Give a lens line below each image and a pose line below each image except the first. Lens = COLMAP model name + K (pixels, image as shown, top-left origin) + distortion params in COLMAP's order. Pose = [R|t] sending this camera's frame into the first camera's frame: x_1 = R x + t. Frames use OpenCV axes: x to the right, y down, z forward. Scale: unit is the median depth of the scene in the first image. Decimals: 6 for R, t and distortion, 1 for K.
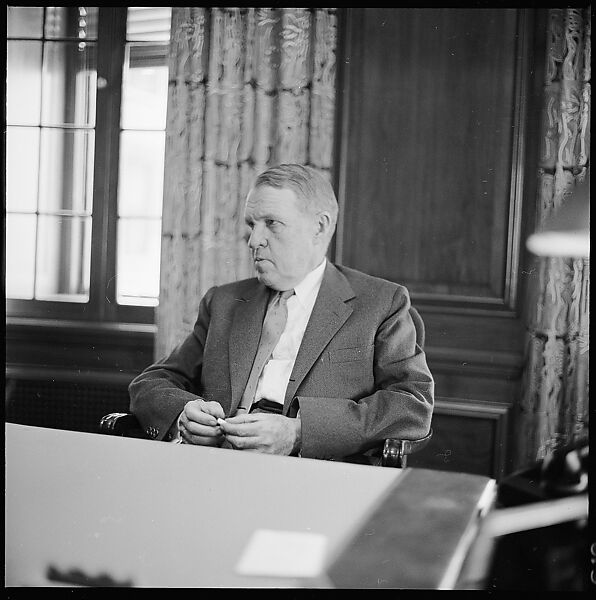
lens RADIAL K [[881.1, 0, 289.3], [0, 881.1, 293.1], [0, 0, 1]] dist [-0.029746, 0.000000]
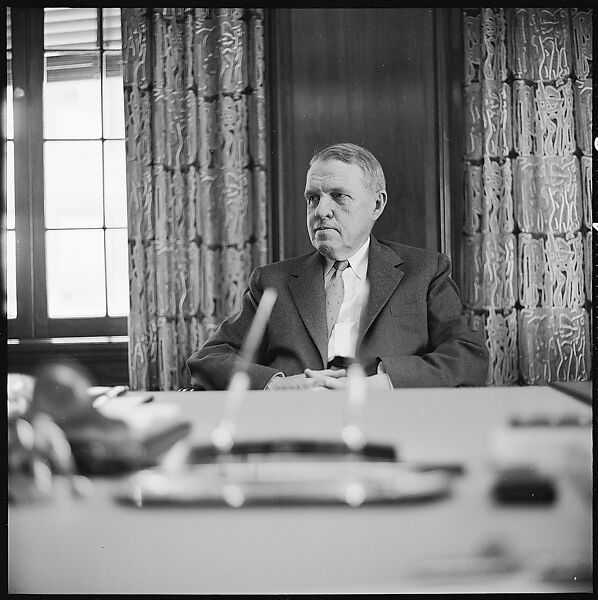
lens RADIAL K [[881.1, 0, 299.0], [0, 881.1, 294.6], [0, 0, 1]] dist [-0.029746, 0.000000]
pose [[0.969408, -0.067660, 0.235946, -0.181328], [0.075915, 0.996773, -0.026070, 0.035817], [-0.233421, 0.043184, 0.971416, -0.011253]]
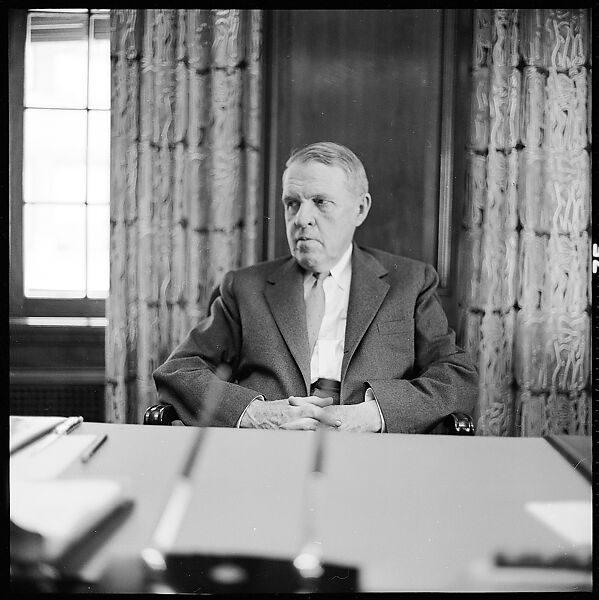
lens RADIAL K [[881.1, 0, 304.0], [0, 881.1, 301.1], [0, 0, 1]] dist [-0.029746, 0.000000]
pose [[0.969900, -0.039263, 0.240318, -0.156629], [0.033350, 0.999034, 0.028623, 0.000028], [-0.241210, -0.019747, 0.970272, 0.033141]]
